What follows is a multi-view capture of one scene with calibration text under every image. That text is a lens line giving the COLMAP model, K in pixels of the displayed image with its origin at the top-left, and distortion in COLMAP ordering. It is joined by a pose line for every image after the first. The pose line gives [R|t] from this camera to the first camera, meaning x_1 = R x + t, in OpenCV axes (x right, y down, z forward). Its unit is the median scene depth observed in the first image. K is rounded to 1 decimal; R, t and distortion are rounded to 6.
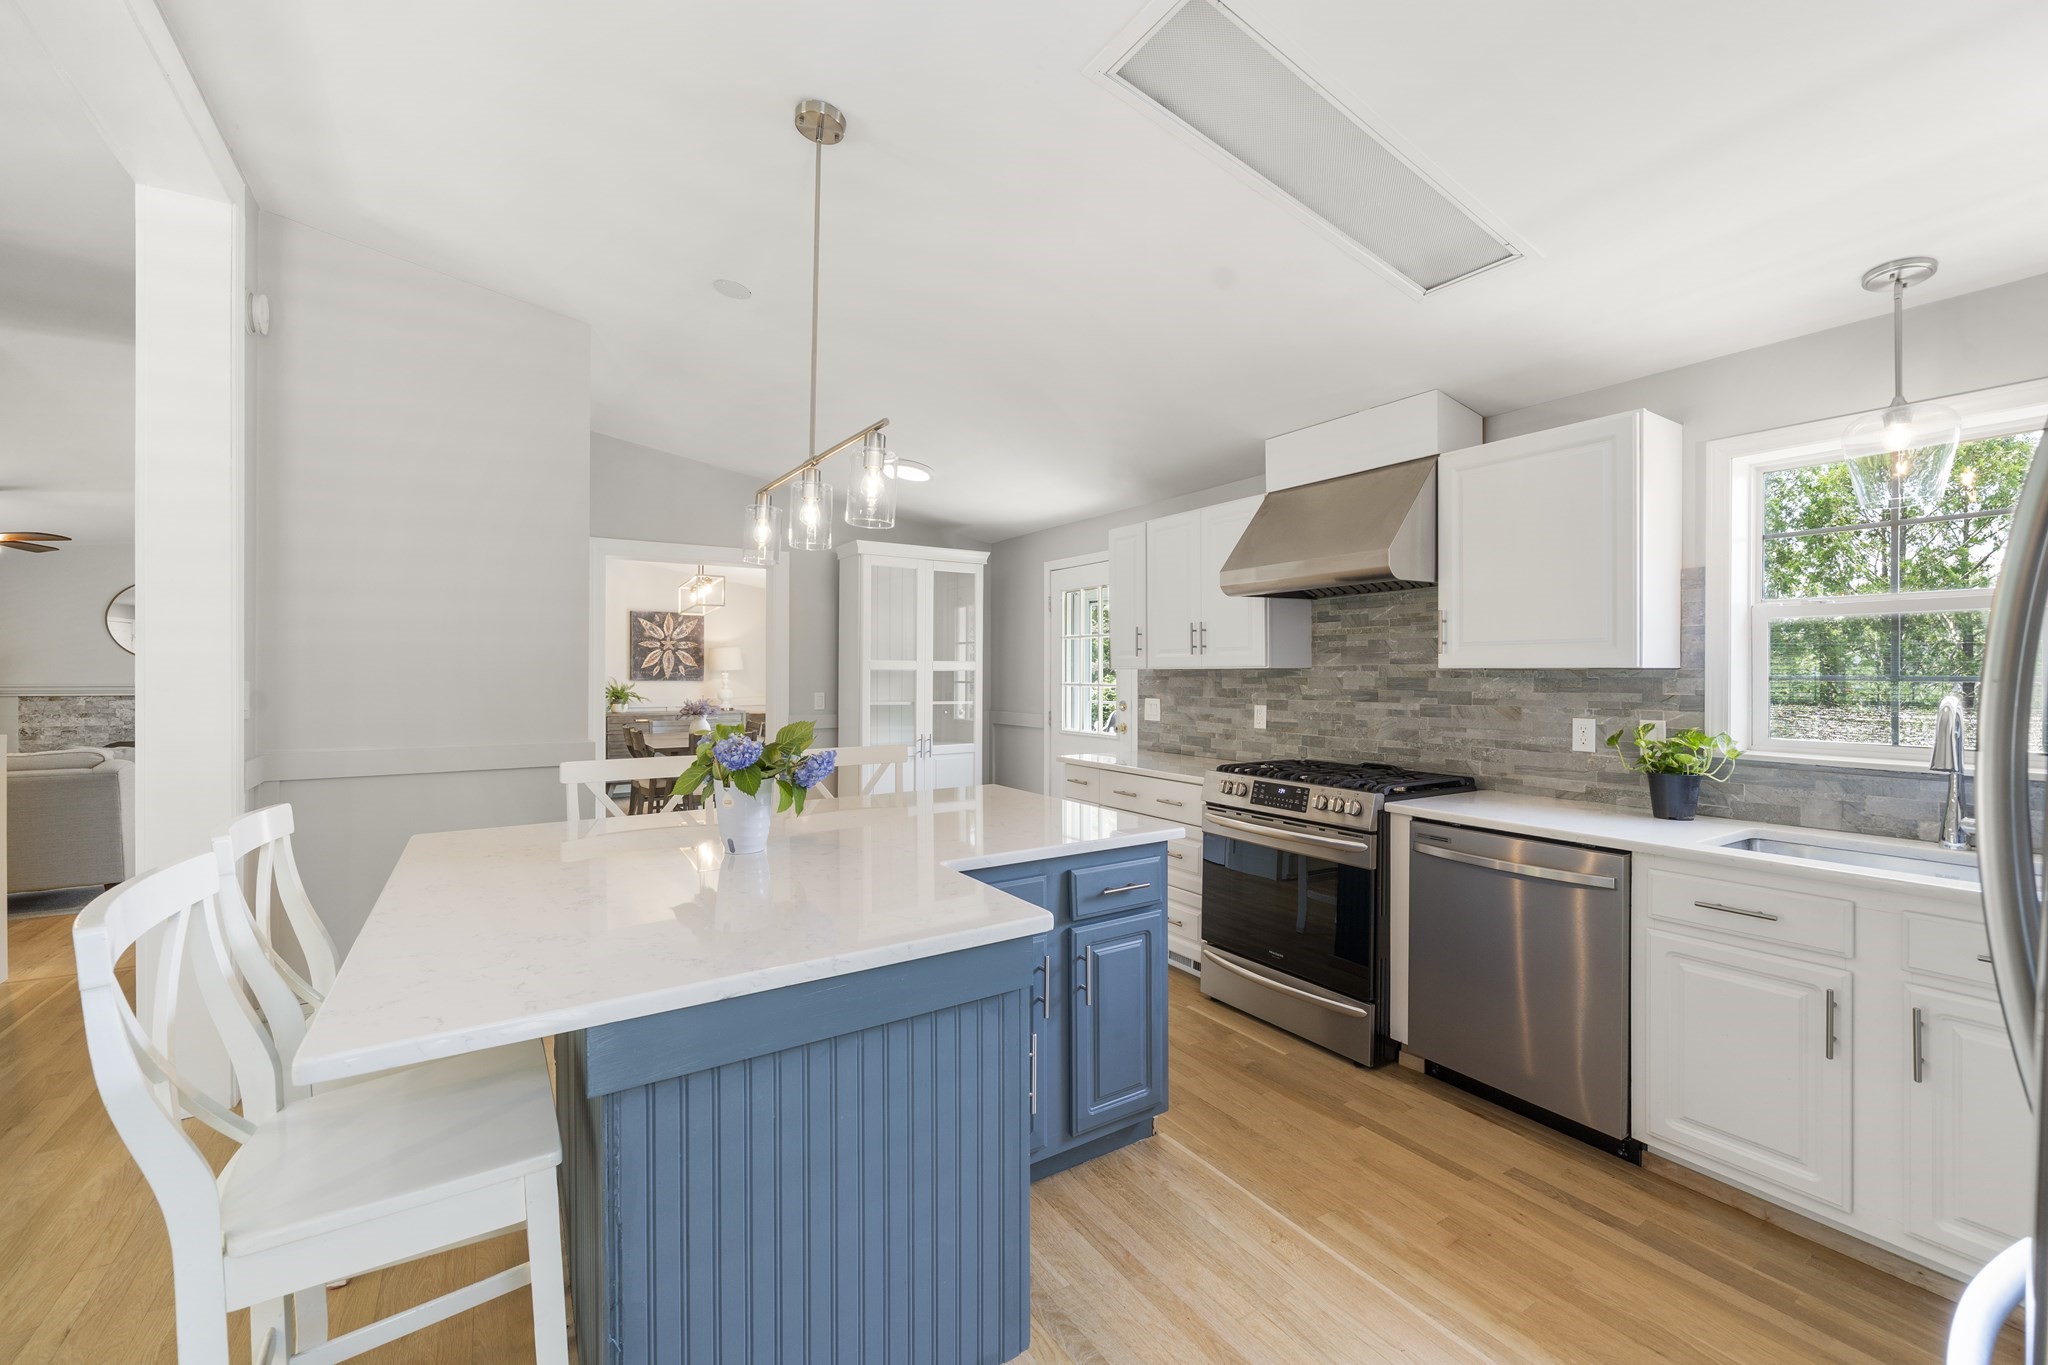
lens RADIAL K [[820.7, 0, 1015.4], [0, 820.7, 673.6], [0, 0, 1]] dist [0.001781, -0.000869]
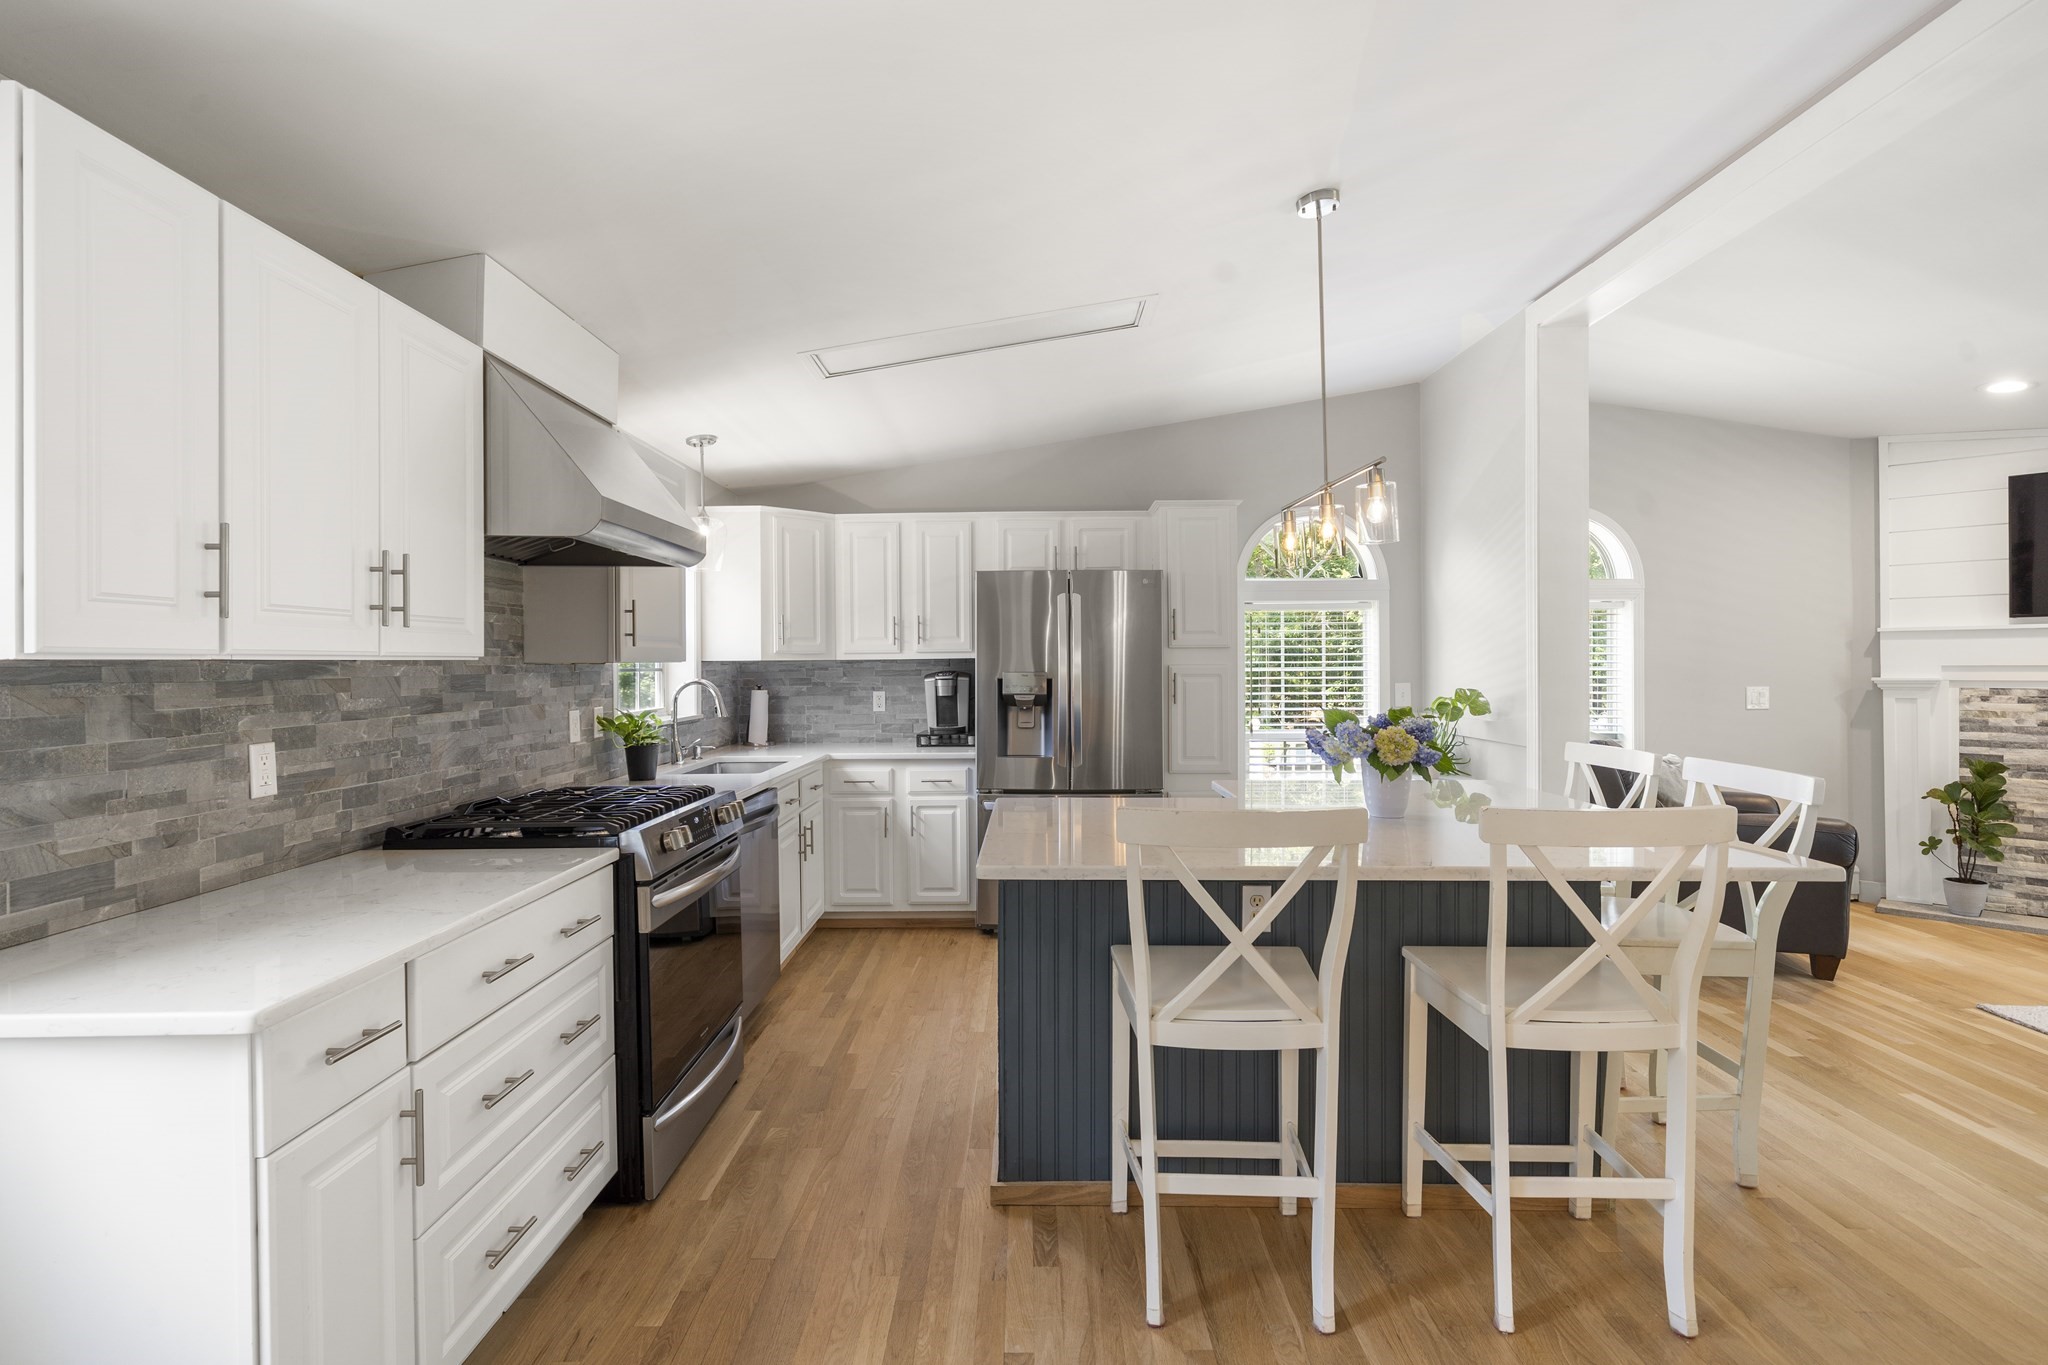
lens RADIAL K [[960.5, 0, 1007.5], [0, 960.5, 669.2], [0, 0, 1]] dist [0.000855, -0.000115]
pose [[-0.828671, 0.001996, 0.559732, -0.427540], [0.007264, 0.999948, 0.007187, -0.002870], [-0.559689, 0.010022, -0.828642, 1.605239]]
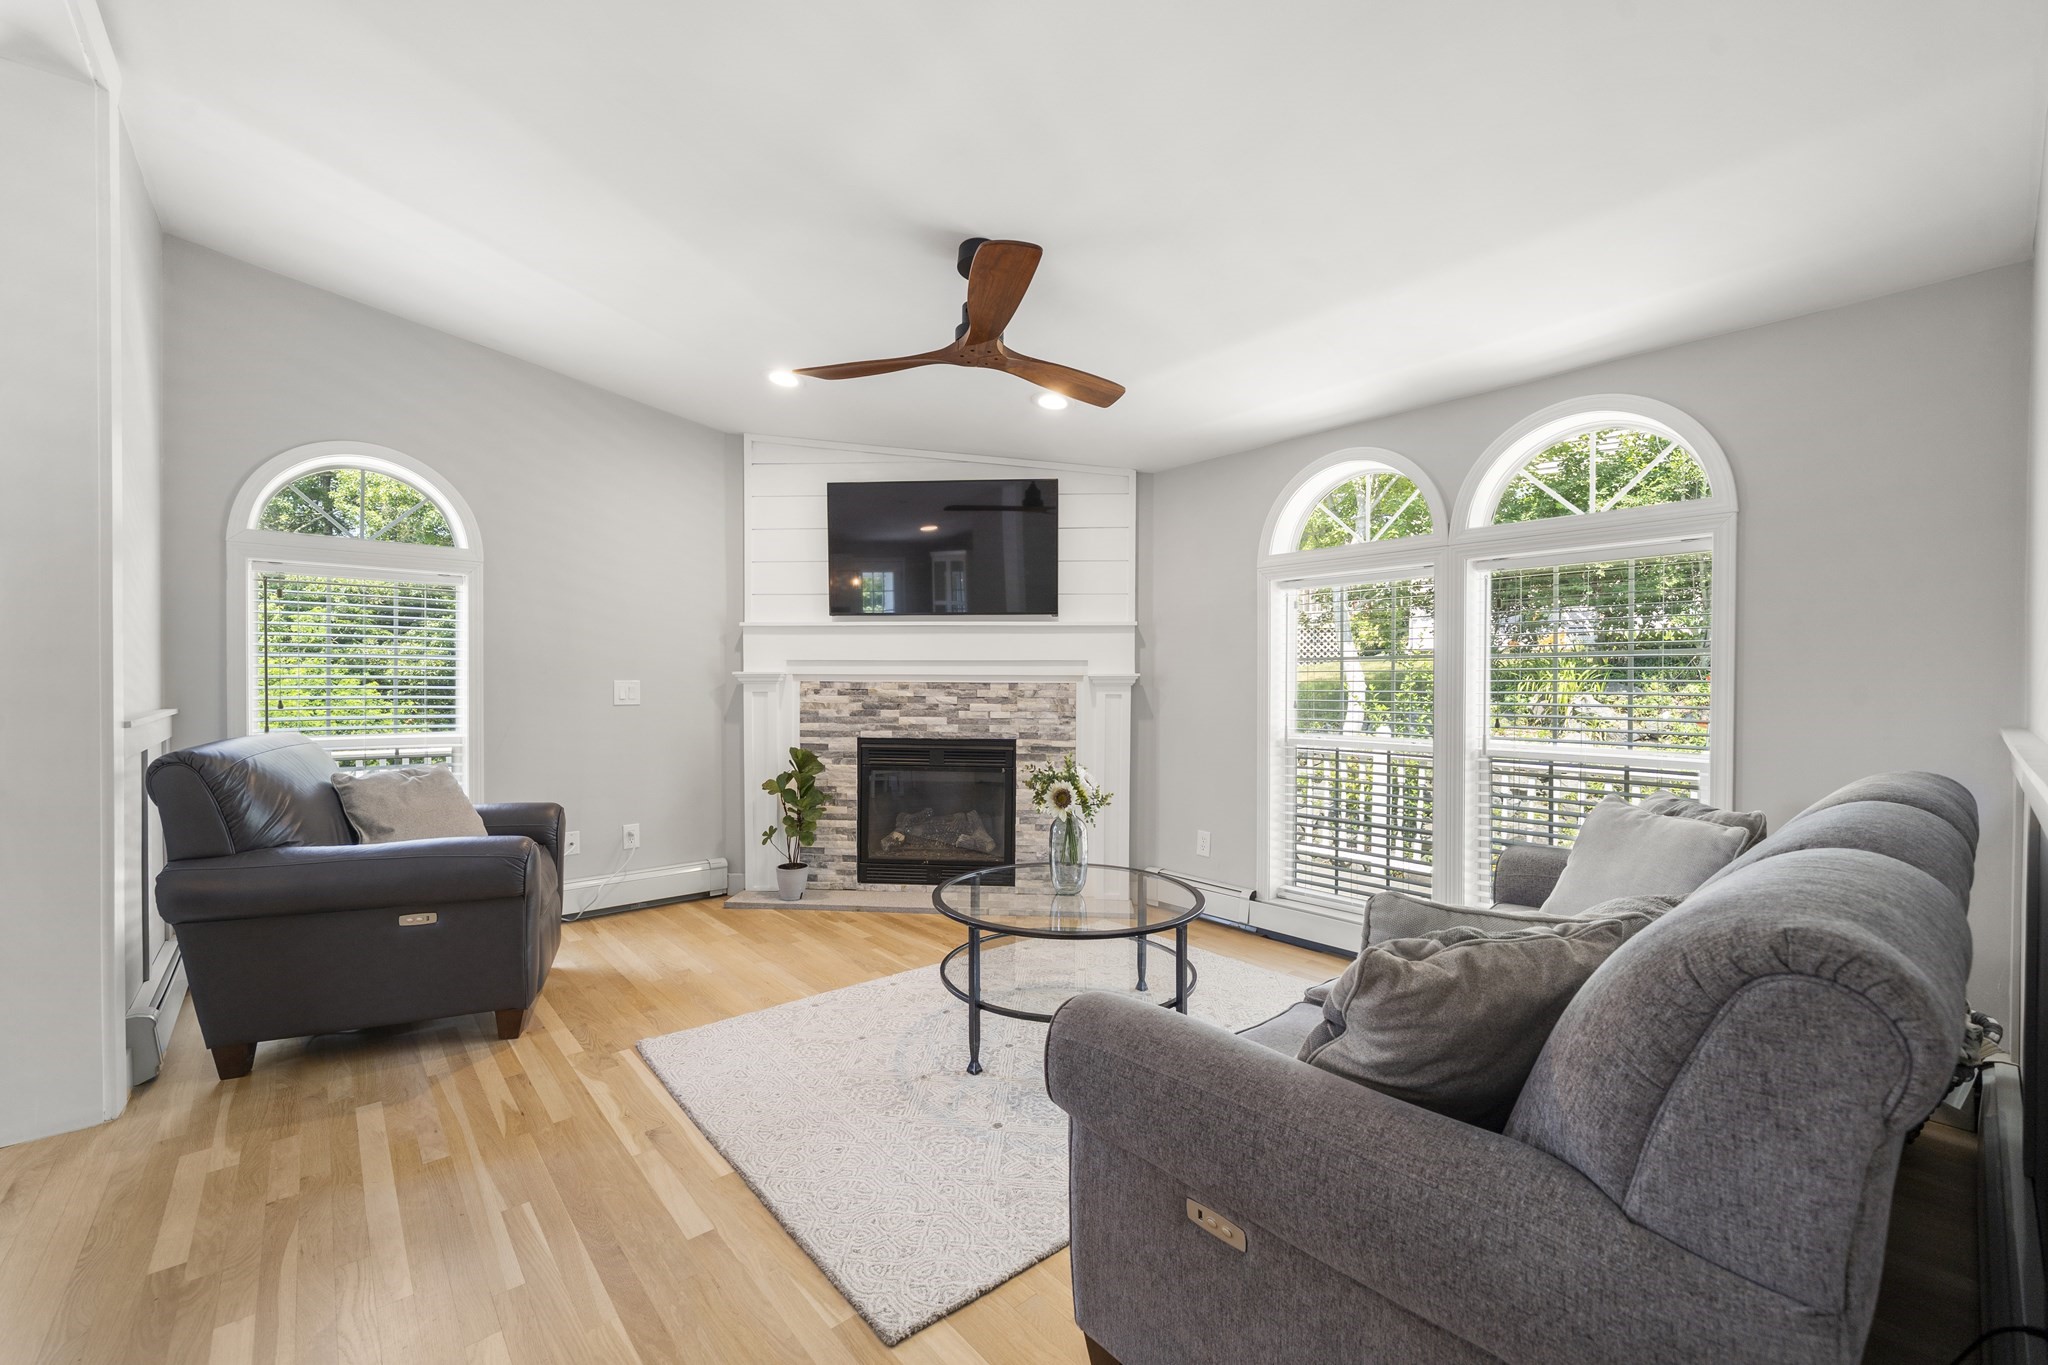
lens RADIAL K [[820.7, 0, 1026.5], [0, 820.7, 689.2], [0, 0, 1]] dist [0.001781, -0.000869]
pose [[-0.990338, -0.001761, -0.138661, -1.061739], [-0.004063, 0.999859, 0.016318, 0.041313], [0.138613, 0.016723, -0.990205, 0.842381]]
